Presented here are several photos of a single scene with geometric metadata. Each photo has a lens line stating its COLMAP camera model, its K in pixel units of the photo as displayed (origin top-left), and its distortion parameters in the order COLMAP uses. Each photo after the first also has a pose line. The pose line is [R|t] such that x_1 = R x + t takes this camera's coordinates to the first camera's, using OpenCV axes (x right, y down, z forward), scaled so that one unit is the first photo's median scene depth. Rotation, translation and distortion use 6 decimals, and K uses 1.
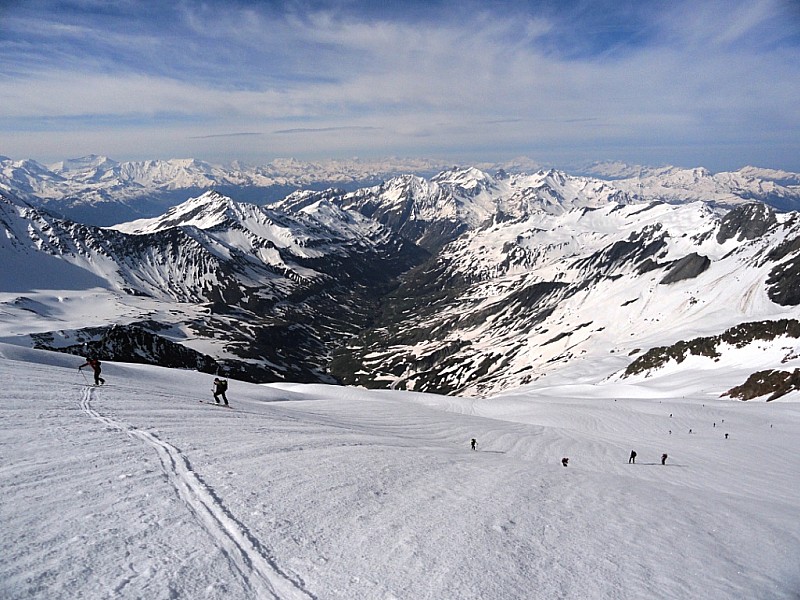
lens RADIAL K [[563.7, 0, 395.7], [0, 563.7, 303.1], [0, 0, 1]] dist [0.000737, 0.004392]
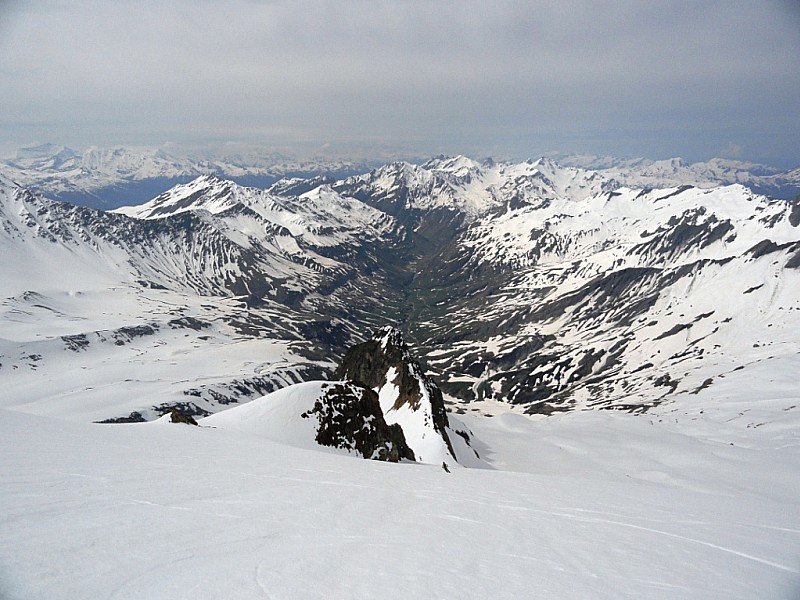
lens RADIAL K [[563.7, 0, 397.8], [0, 563.7, 300.4], [0, 0, 1]] dist [0.000737, 0.004392]
pose [[0.997898, -0.012476, 0.063585, -0.125286], [0.011944, 0.999891, 0.008735, 0.001323], [-0.063687, -0.007957, 0.997938, 0.099405]]
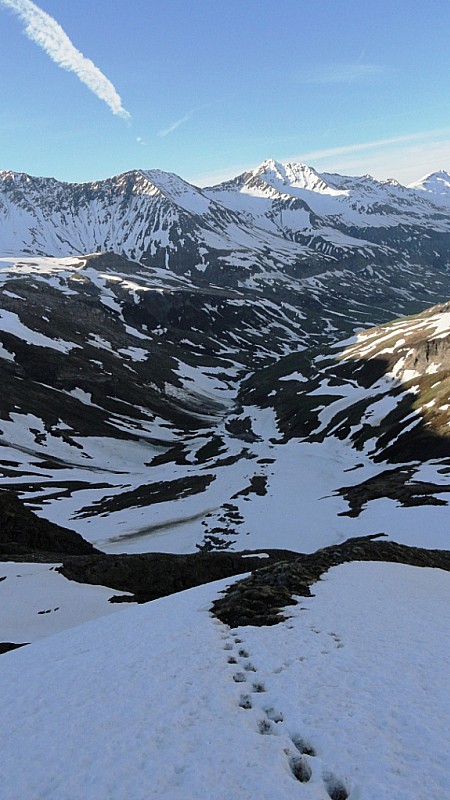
lens RADIAL K [[565.8, 0, 223.4], [0, 565.8, 397.6], [0, 0, 1]] dist [0.007903, 0.005613]
pose [[0.841113, 0.059693, -0.537555, 0.082192], [-0.018188, 0.996450, 0.082193, 0.080455], [0.540554, -0.059357, 0.839213, 0.491110]]
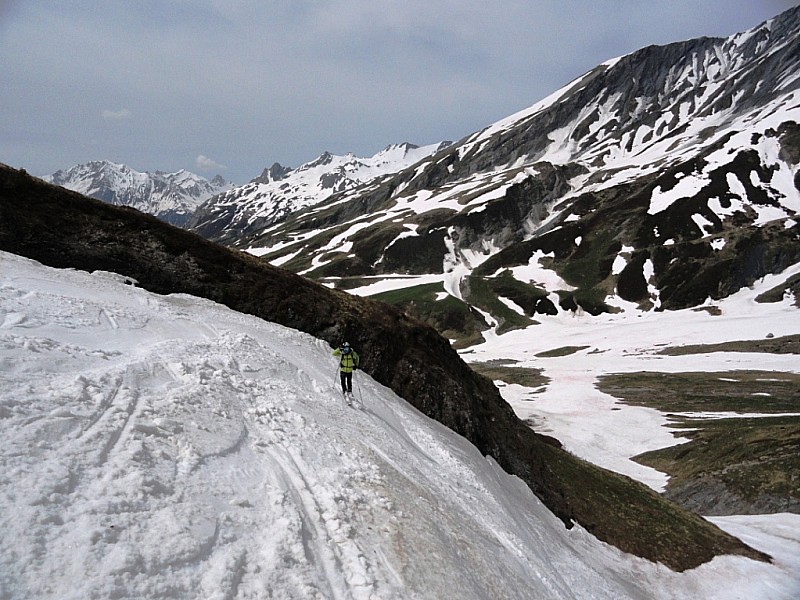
lens RADIAL K [[563.7, 0, 400.9], [0, 563.7, 300.3], [0, 0, 1]] dist [0.000737, 0.004392]
pose [[0.853167, -0.082285, 0.515107, -0.092720], [0.132441, 0.989292, -0.061329, 0.111725], [-0.504544, 0.120545, 0.854929, 0.588083]]
